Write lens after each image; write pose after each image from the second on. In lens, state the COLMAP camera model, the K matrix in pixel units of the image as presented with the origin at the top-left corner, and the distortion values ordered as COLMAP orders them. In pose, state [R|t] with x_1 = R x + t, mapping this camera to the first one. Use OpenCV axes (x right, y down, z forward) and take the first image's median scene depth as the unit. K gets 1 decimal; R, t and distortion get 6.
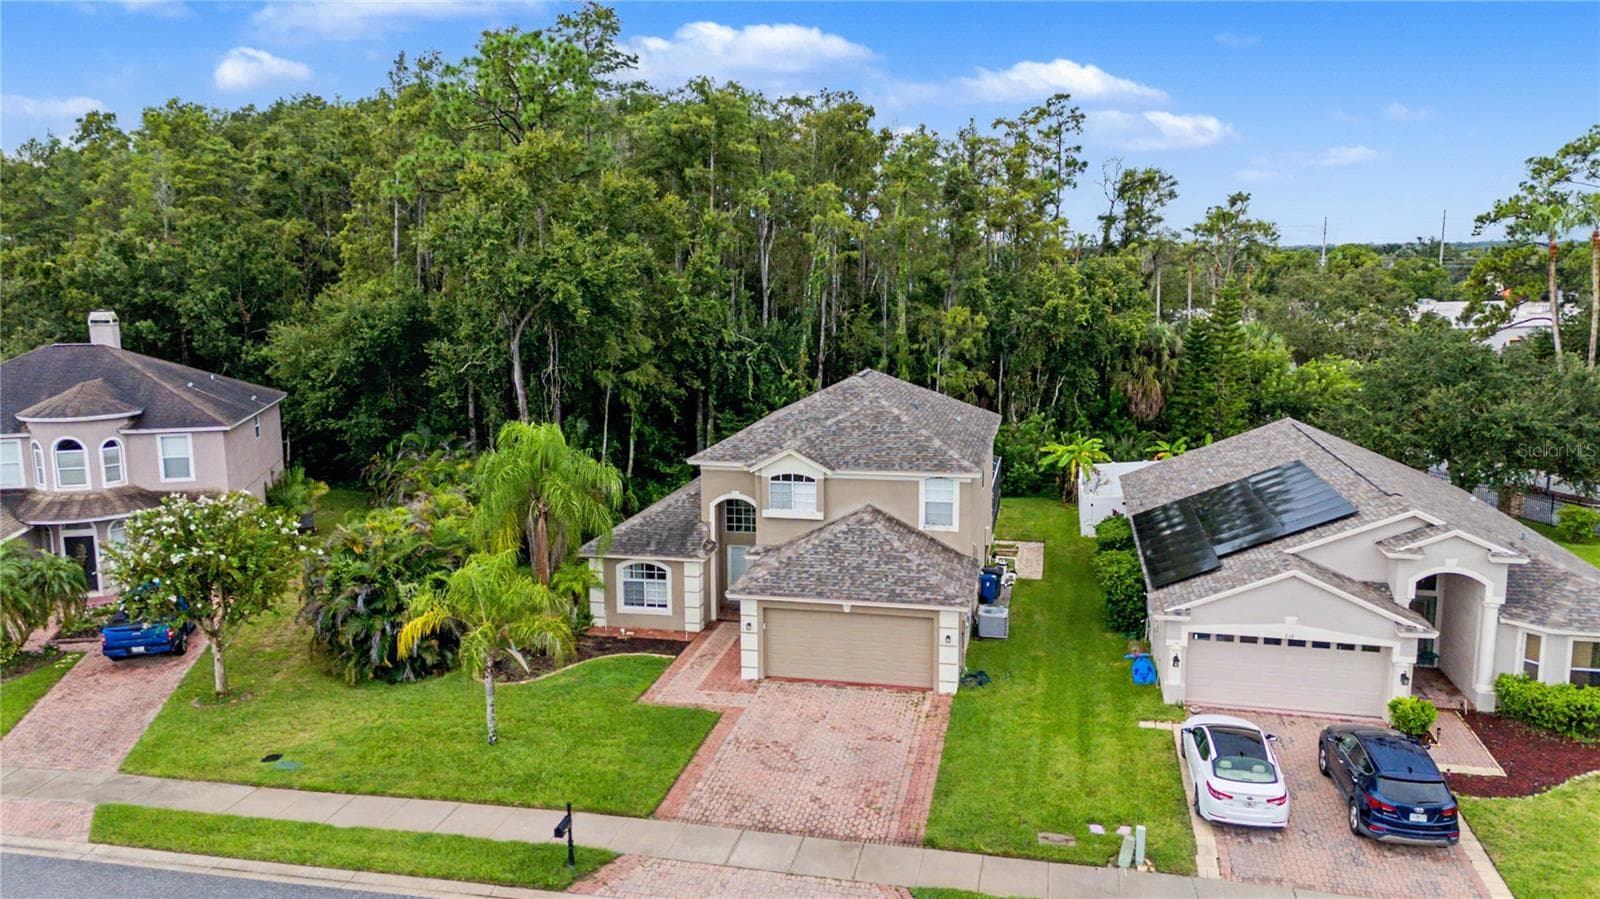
lens RADIAL K [[1172.2, 0, 803.1], [0, 1172.2, 446.3], [0, 0, 1]] dist [0.087369, -0.090729]
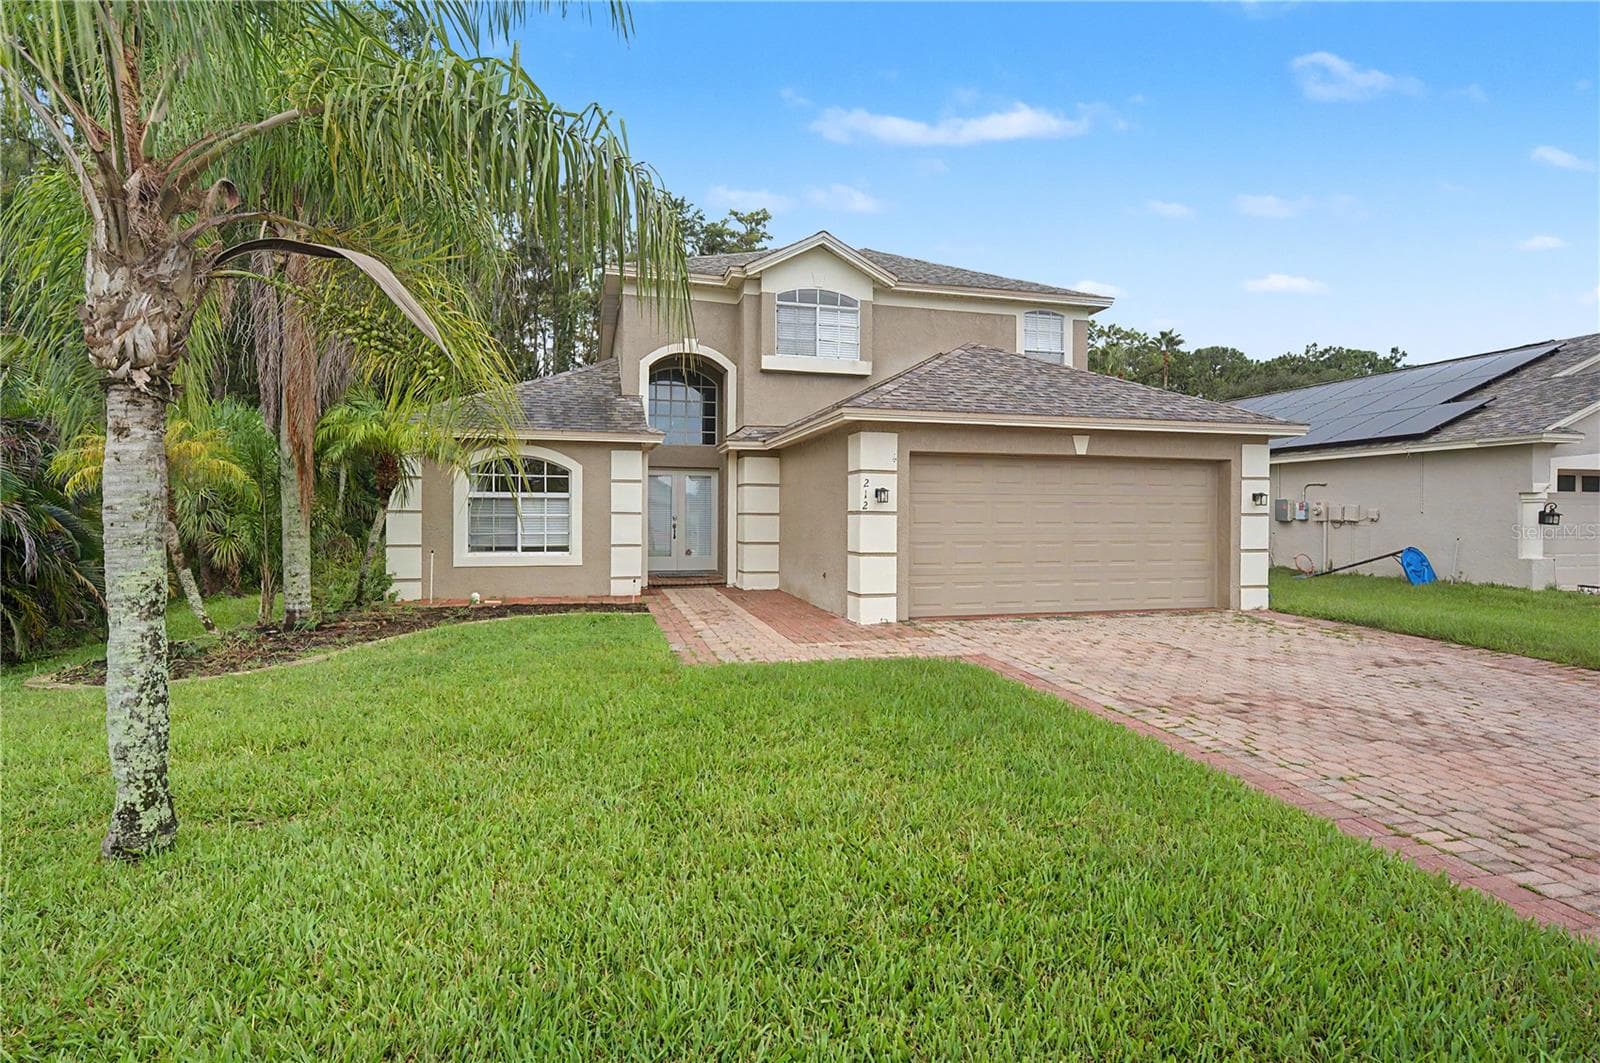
lens RADIAL K [[789.2, 0, 797.0], [0, 789.2, 521.1], [0, 0, 1]] dist [-0.004128, 0.000963]
pose [[0.889820, 0.008146, 0.456239, -0.204591], [0.063233, 0.987993, -0.140966, 0.200383], [-0.451910, 0.154283, 0.878621, 0.757228]]
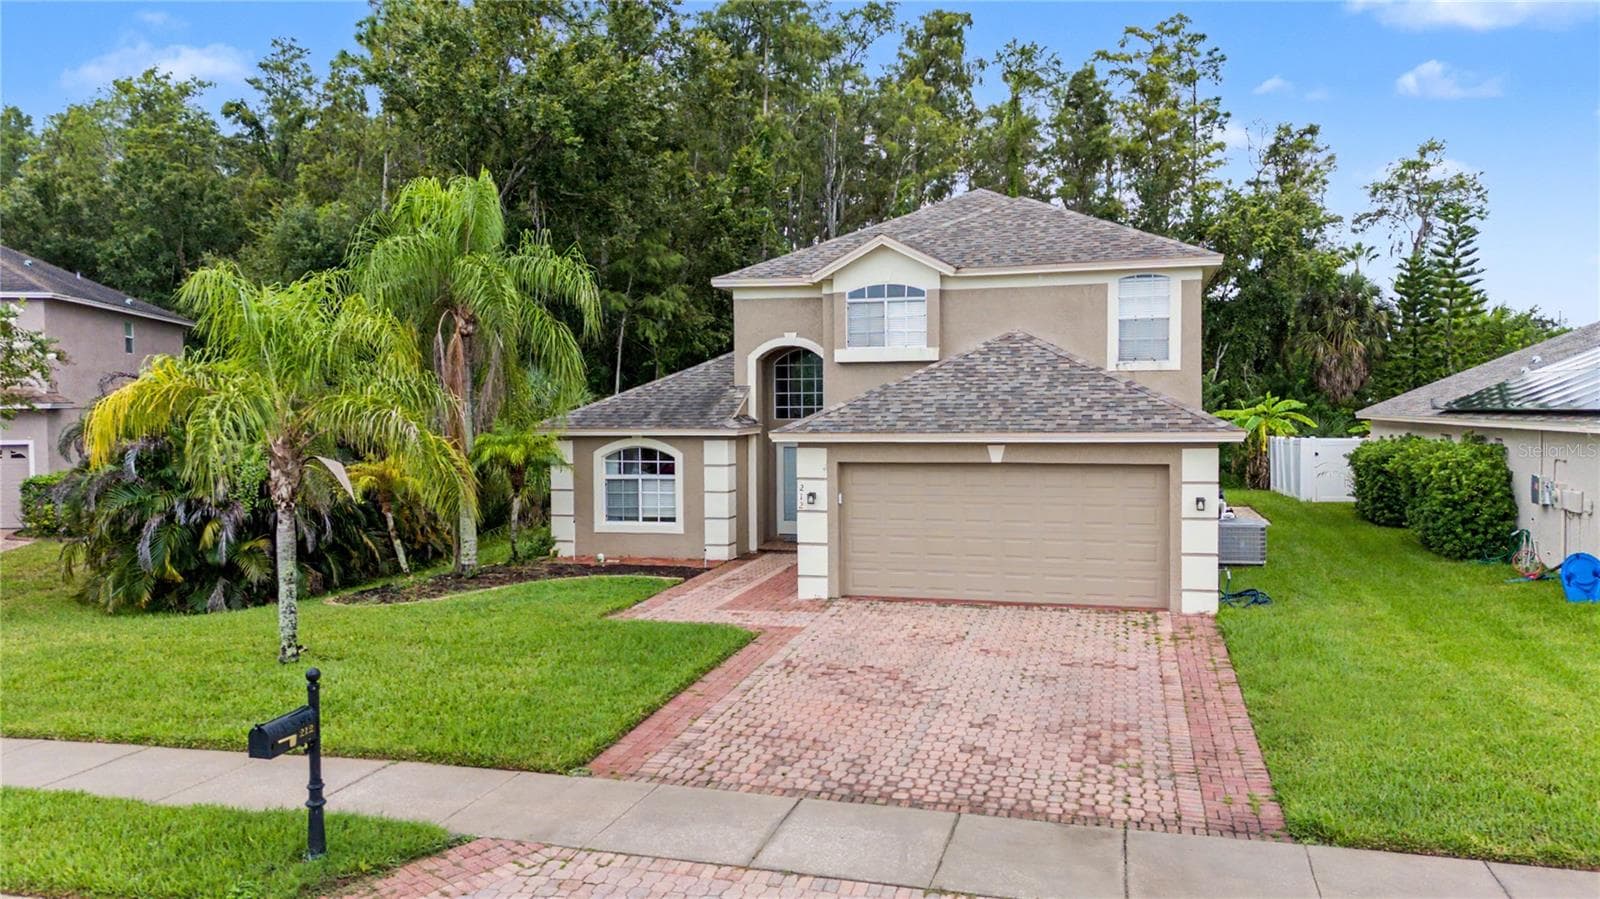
lens RADIAL K [[1172.2, 0, 803.1], [0, 1172.2, 446.3], [0, 0, 1]] dist [0.087369, -0.090729]
pose [[0.998710, 0.001049, -0.050761, -0.022693], [-0.007350, 0.992241, -0.124108, 0.195965], [0.050237, 0.124321, 0.990969, 0.455206]]
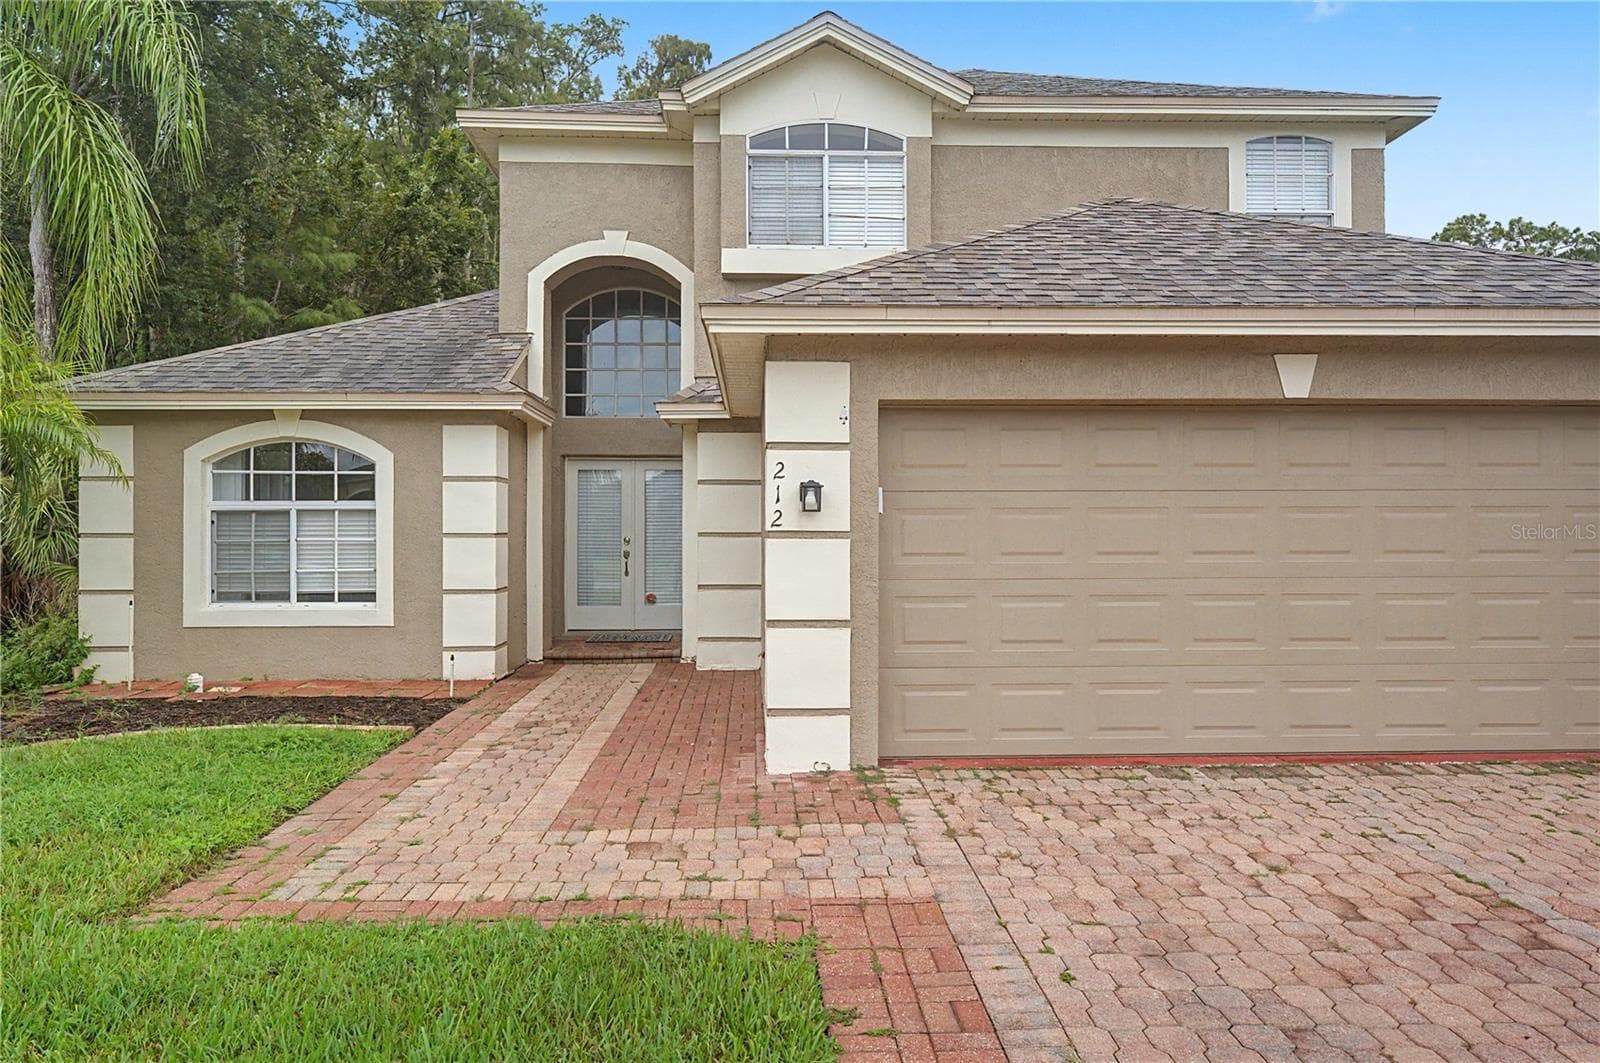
lens RADIAL K [[1076.8, 0, 784.6], [0, 1076.8, 529.6], [0, 0, 1]] dist [-0.000599, -0.000058]
pose [[0.970200, 0.005707, 0.242240, -0.094268], [0.034165, 0.986513, -0.160077, 0.186986], [-0.239886, 0.163582, 0.956920, 0.822435]]
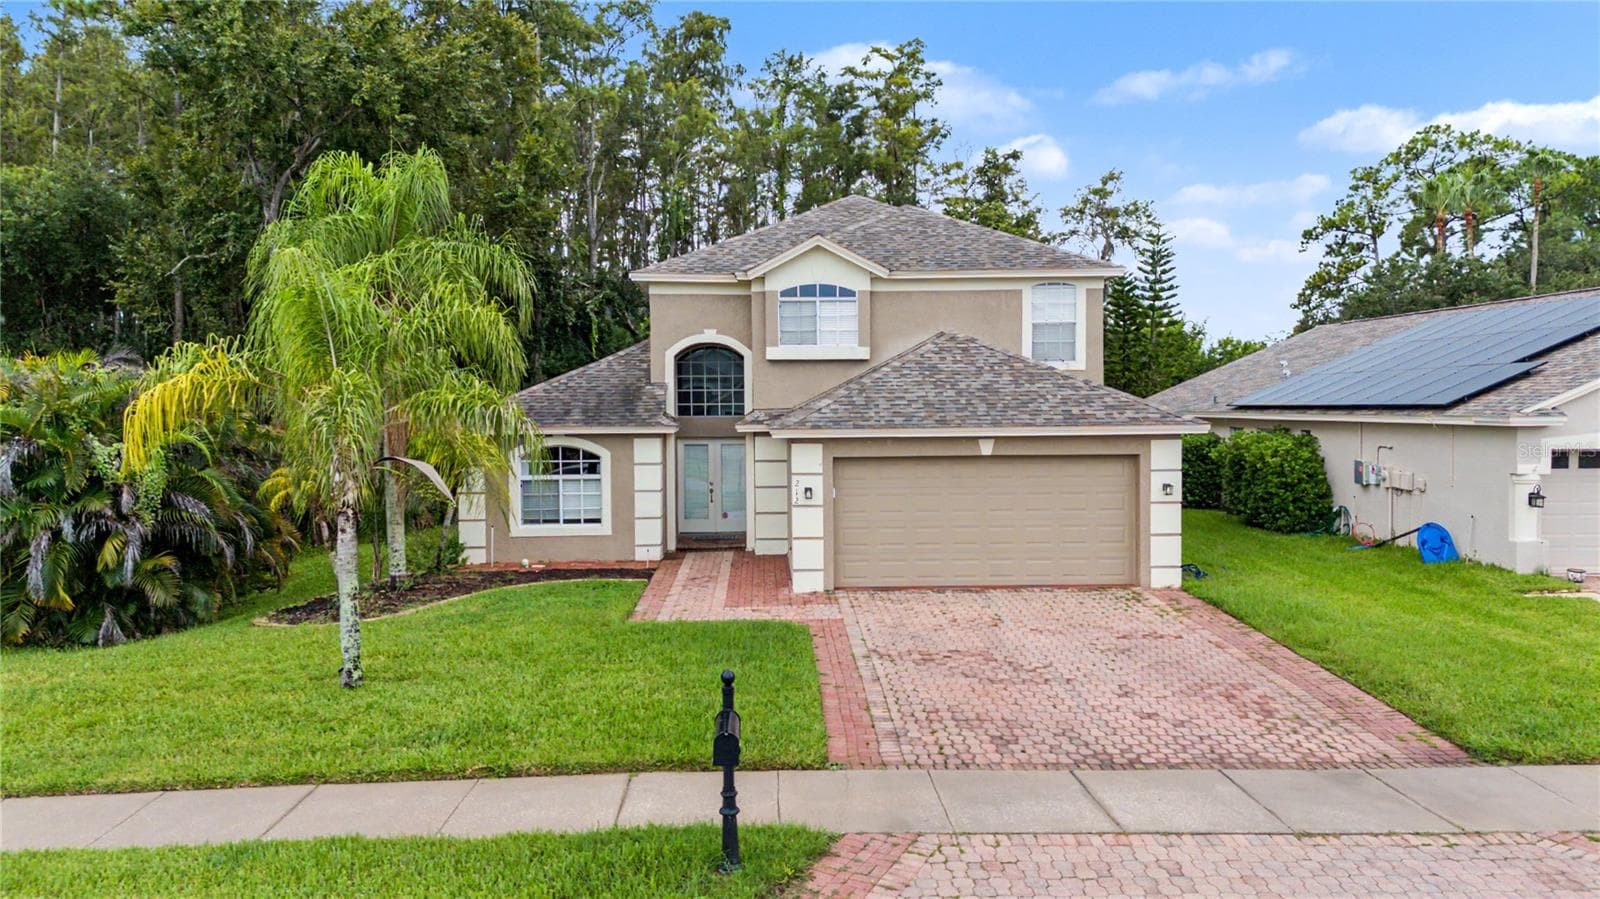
lens RADIAL K [[1172.2, 0, 803.1], [0, 1172.2, 446.3], [0, 0, 1]] dist [0.087369, -0.090729]
pose [[0.968679, -0.011032, 0.248070, -0.184469], [0.041665, 0.992070, -0.118577, 0.195779], [-0.244794, 0.125199, 0.961458, 0.464491]]
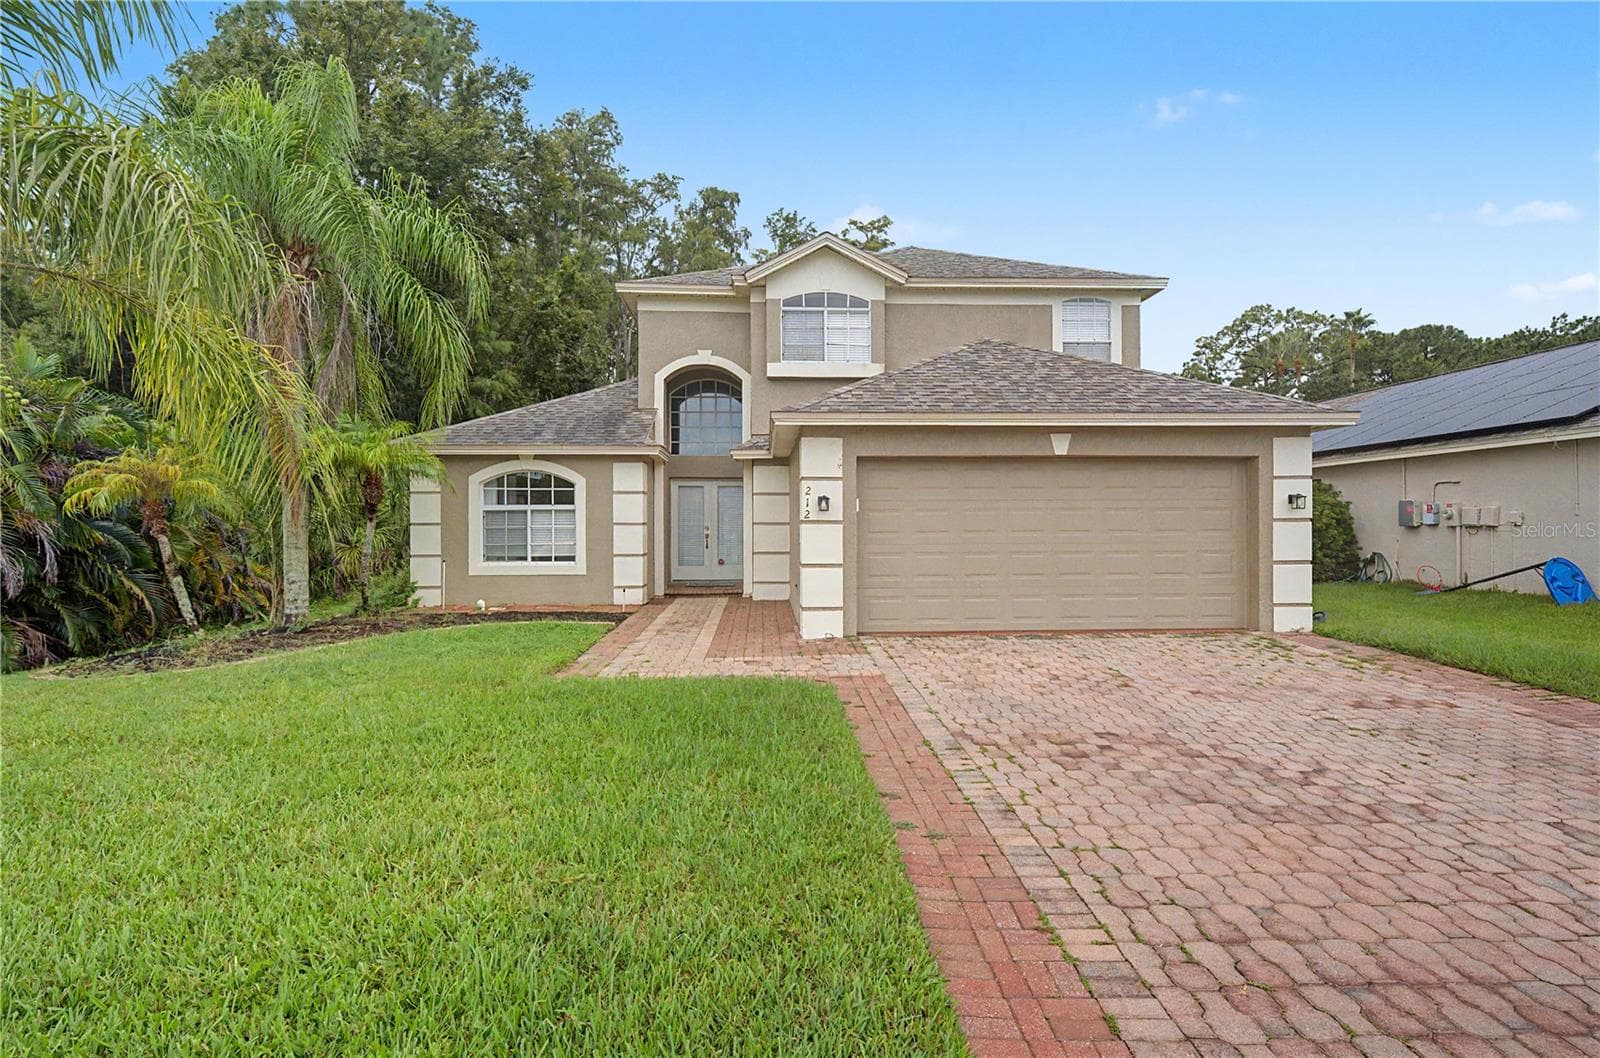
lens RADIAL K [[782.0, 0, 794.6], [0, 782.0, 527.1], [0, 0, 1]] dist [-0.000002, 0.000852]
pose [[0.967020, 0.002747, 0.254685, -0.124764], [0.037949, 0.987226, -0.154740, 0.202180], [-0.251856, 0.159301, 0.954563, 0.739509]]
